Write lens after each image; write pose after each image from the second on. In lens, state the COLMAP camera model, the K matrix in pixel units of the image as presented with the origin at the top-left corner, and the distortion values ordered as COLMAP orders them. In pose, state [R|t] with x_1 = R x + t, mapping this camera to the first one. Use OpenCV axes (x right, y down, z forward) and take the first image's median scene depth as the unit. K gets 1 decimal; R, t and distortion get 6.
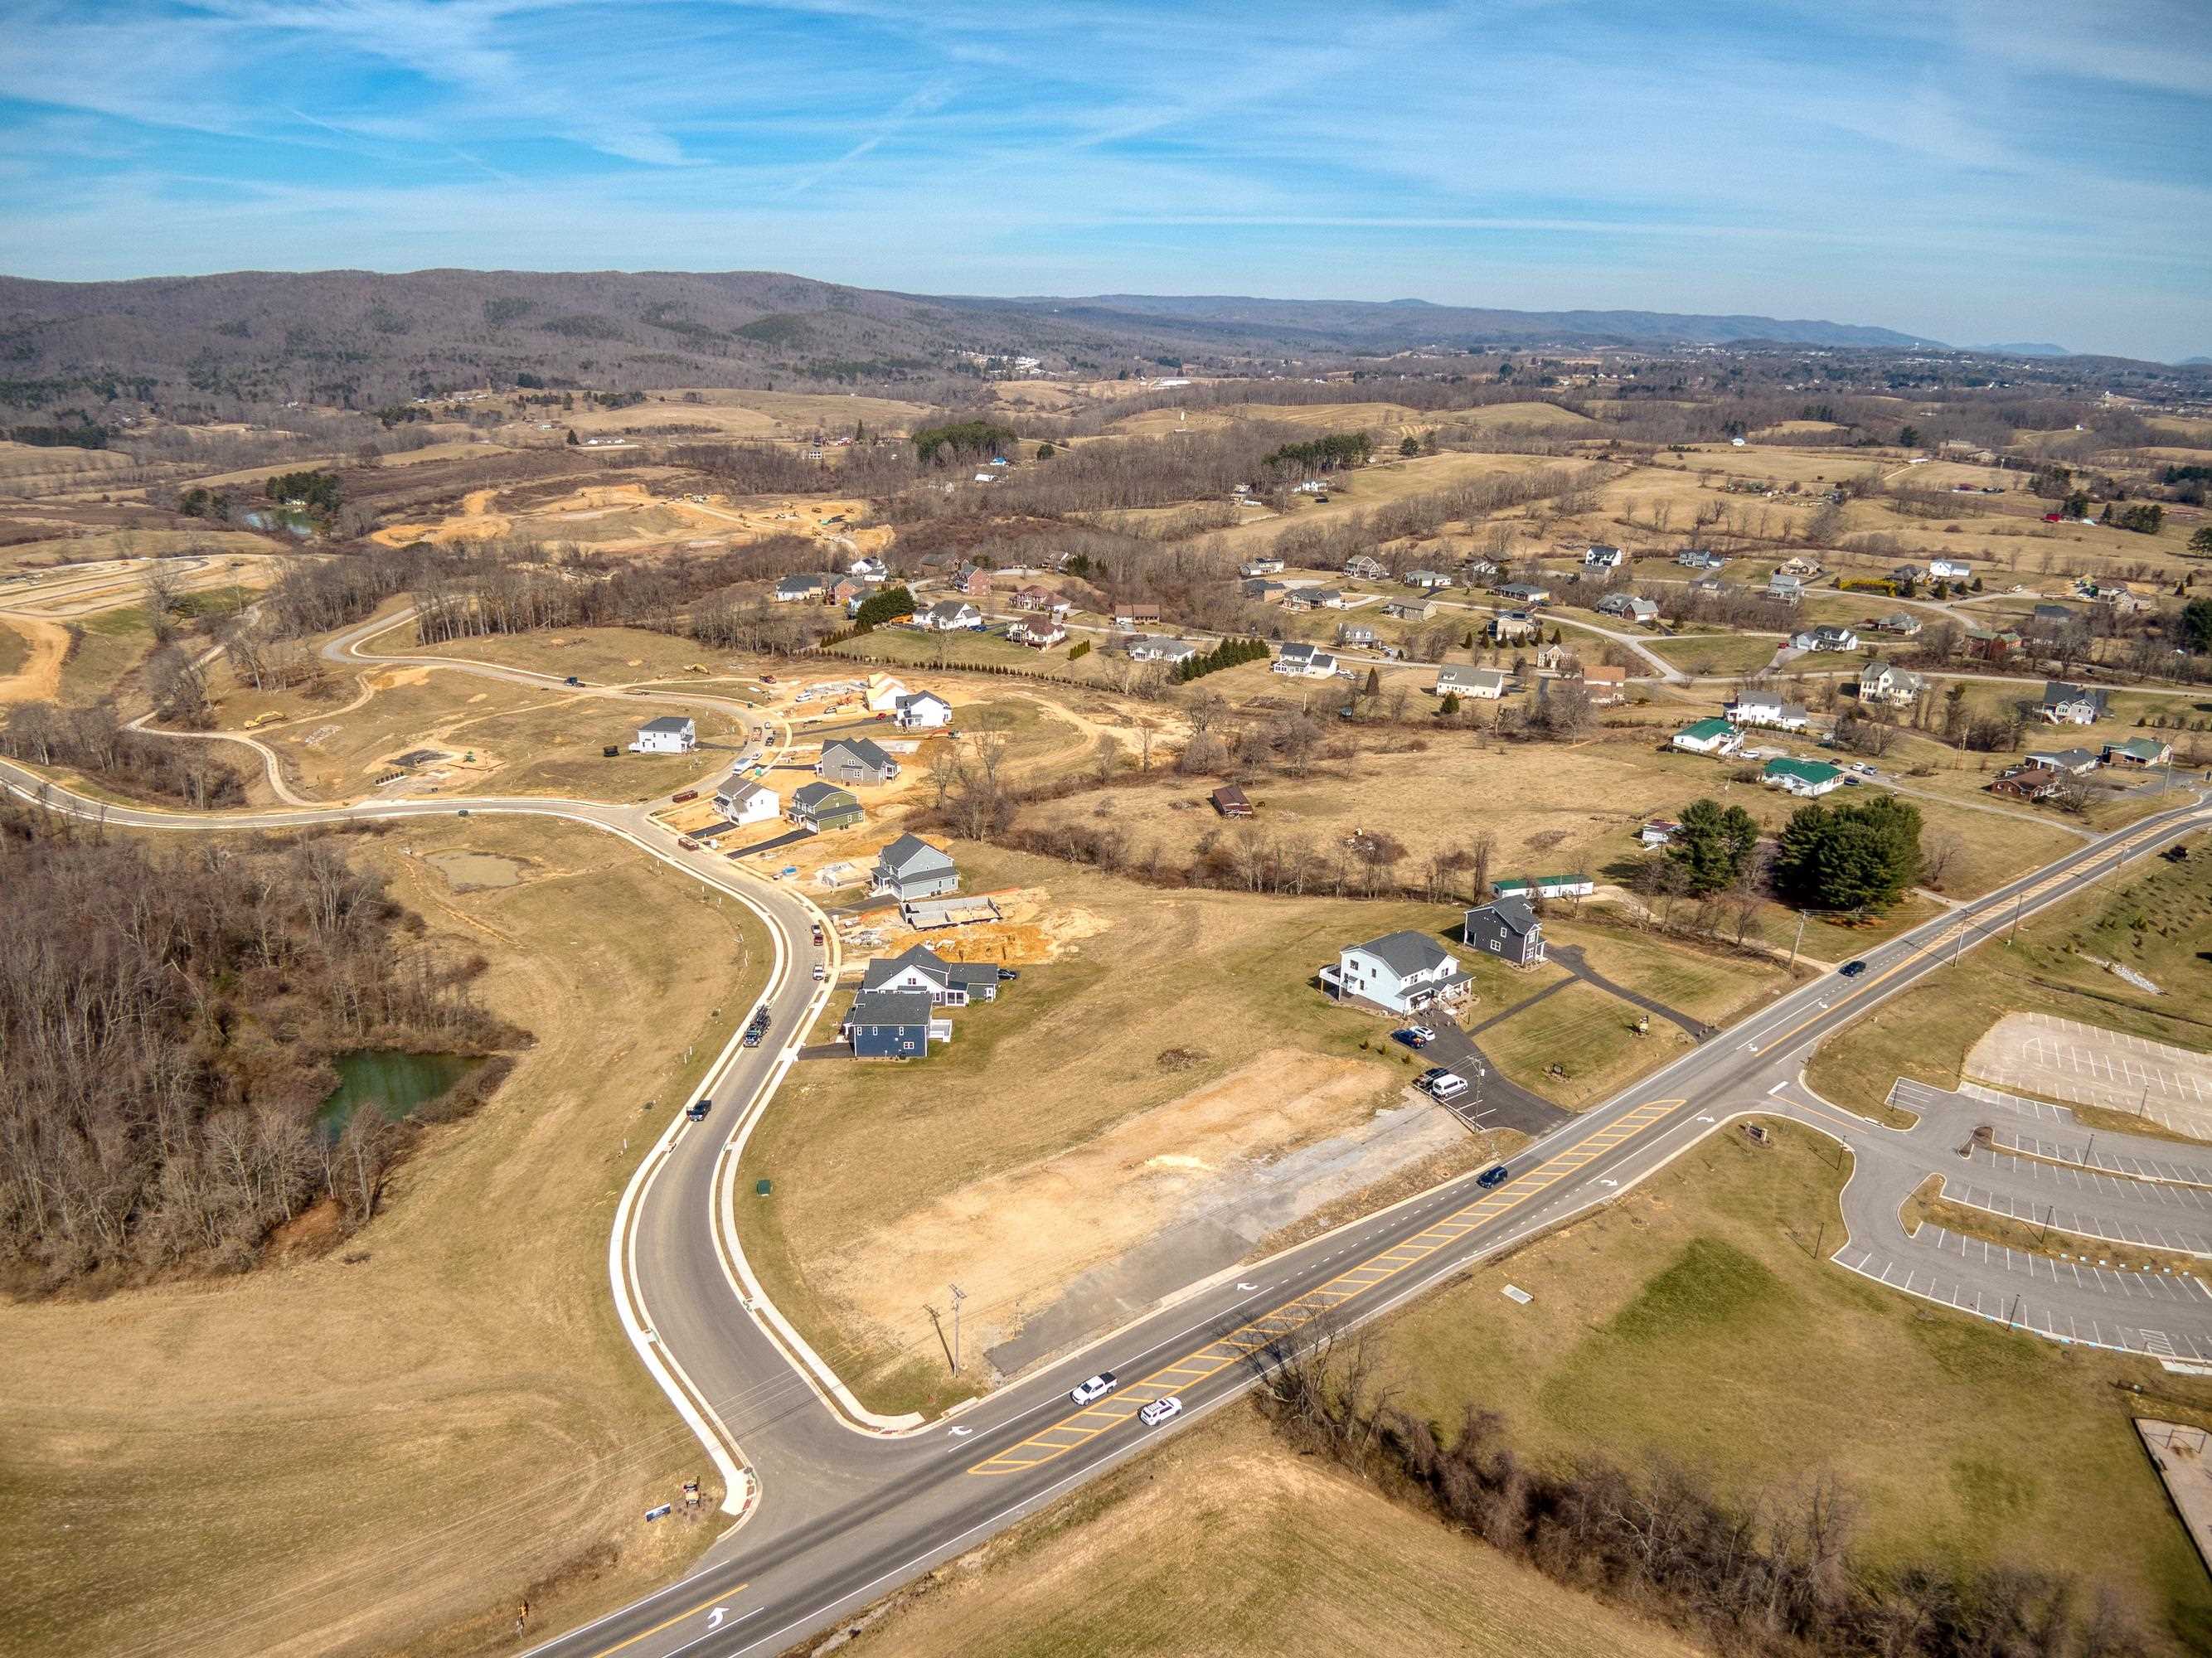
lens RADIAL K [[1532.8, 0, 1099.0], [0, 1532.8, 826.2], [0, 0, 1]] dist [0.020460, -0.128412]
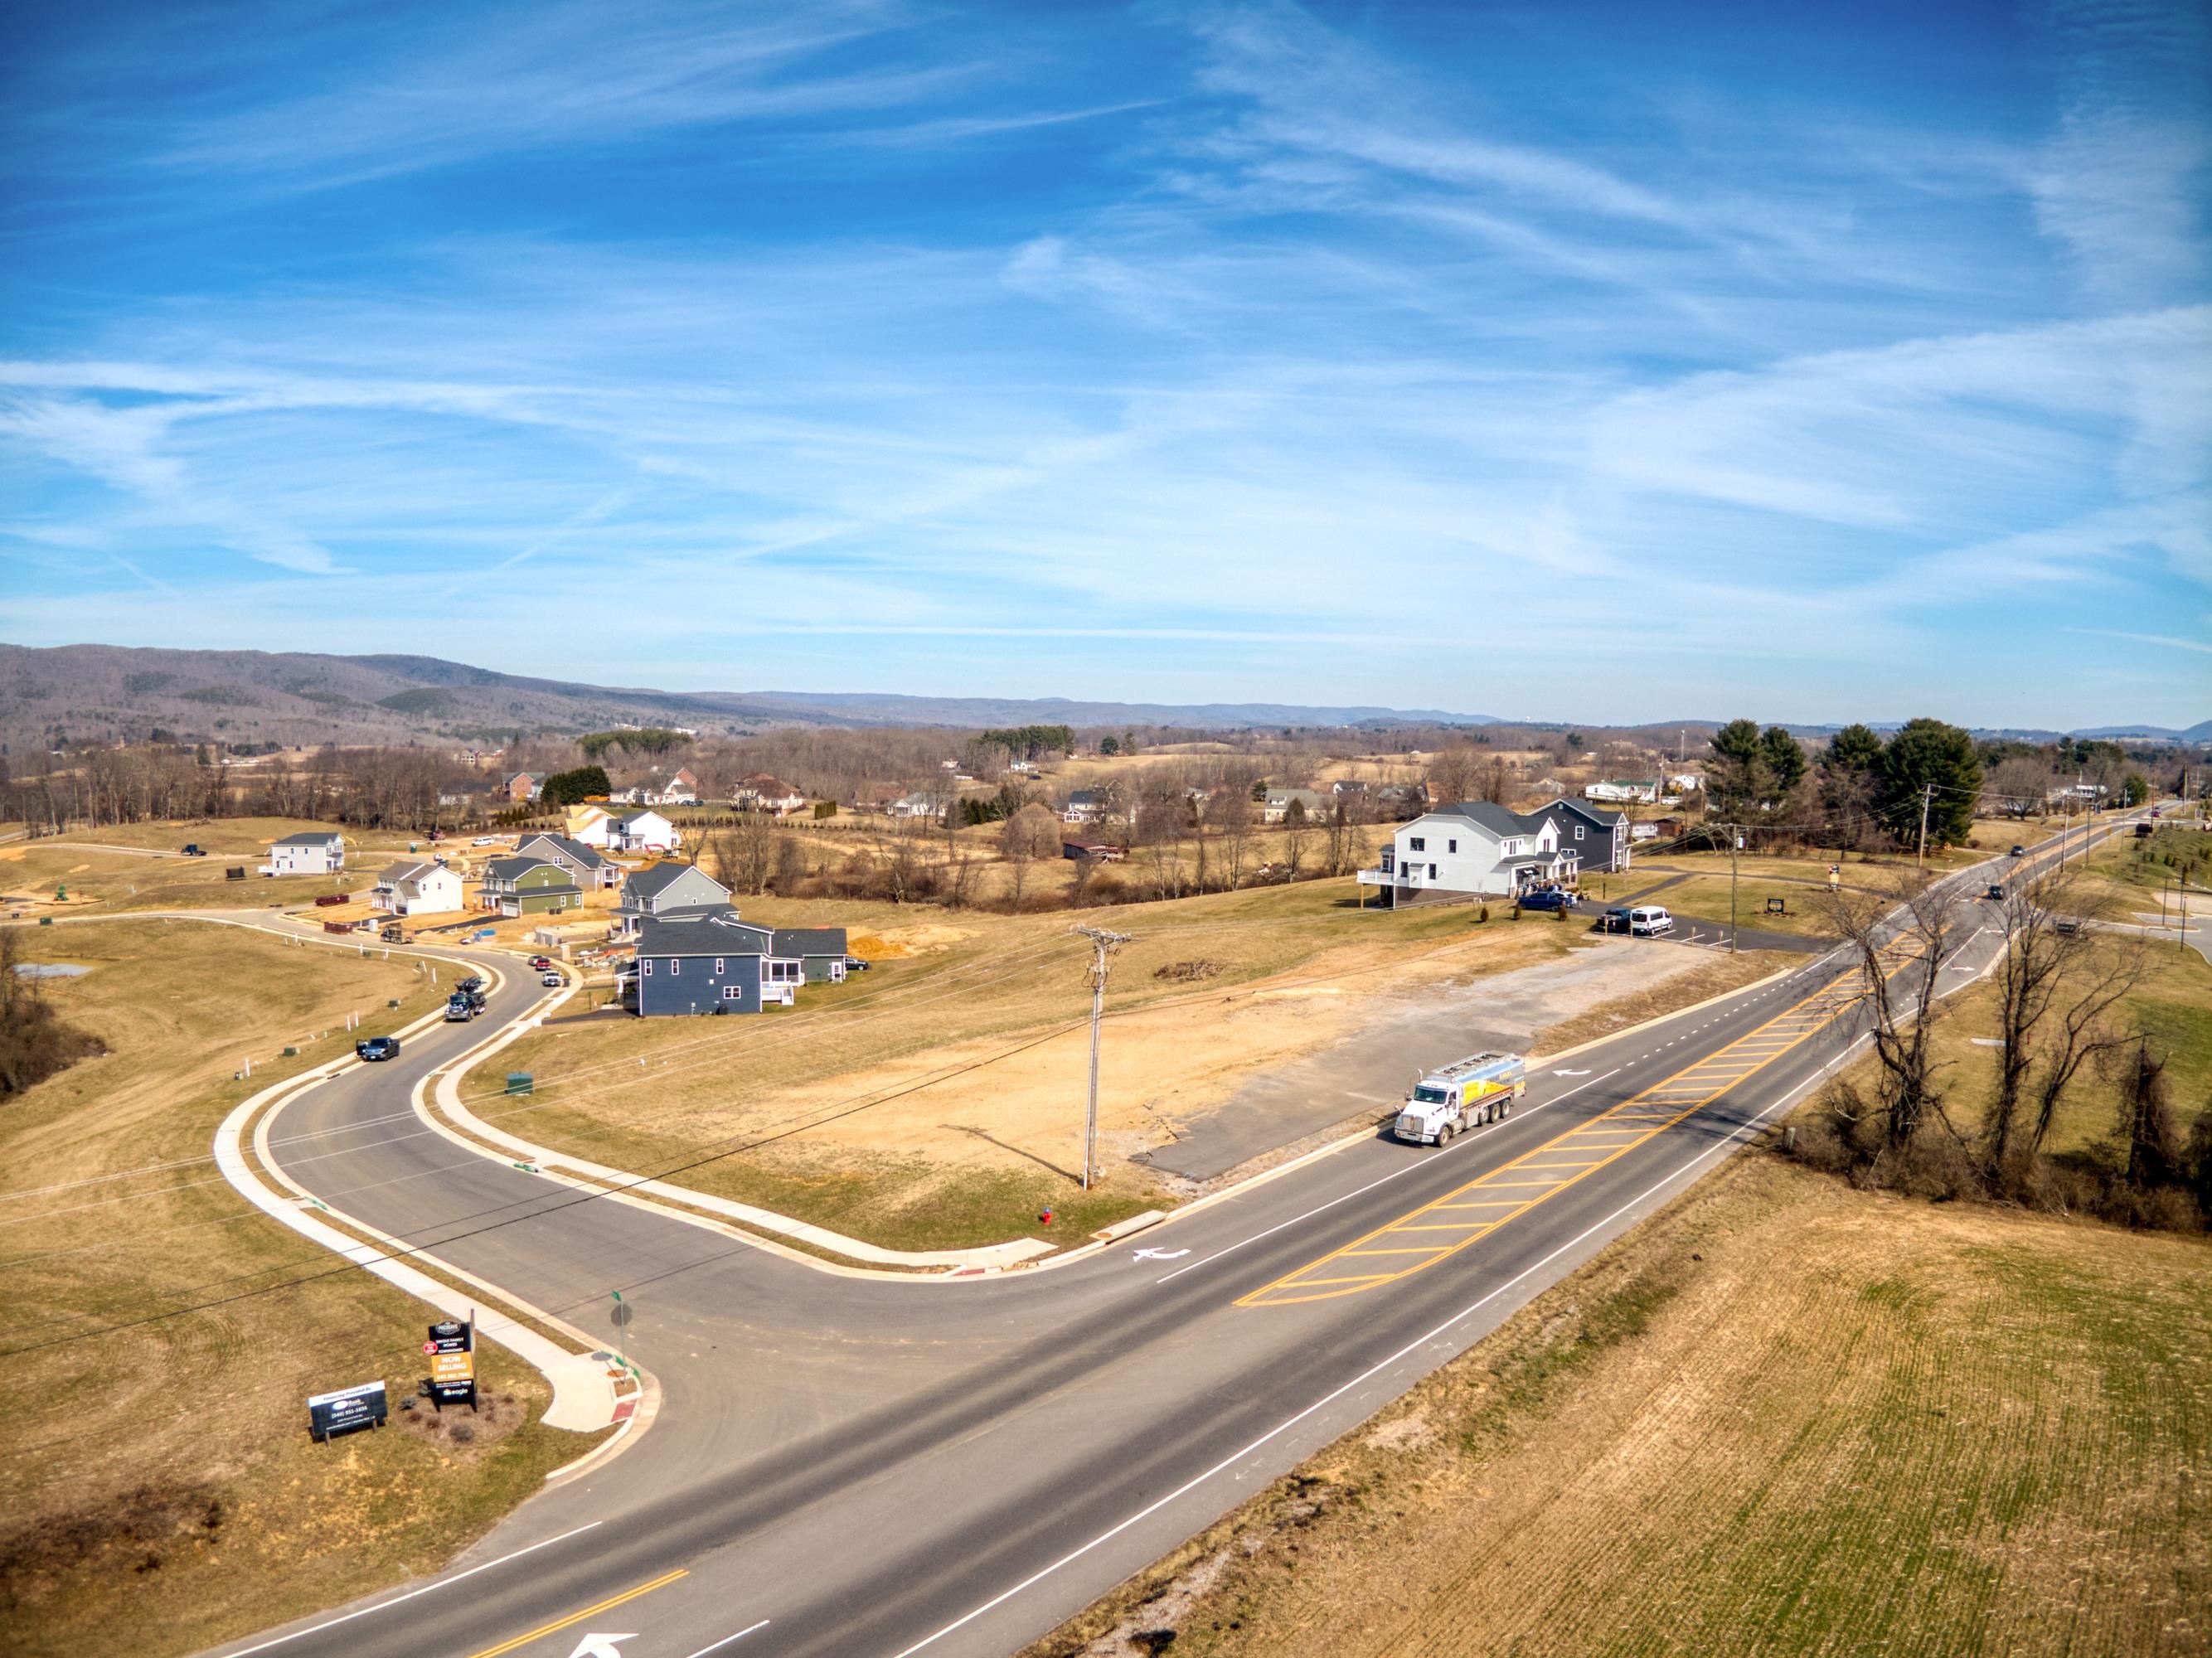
lens RADIAL K [[1584.6, 0, 1106.0], [0, 1584.6, 829.0], [0, 0, 1]] dist [-0.121456, -0.112032]
pose [[0.974664, -0.015498, 0.223138, -0.088635], [0.071213, 0.967187, -0.243883, 0.181257], [-0.212036, 0.253594, 0.943785, 0.285606]]
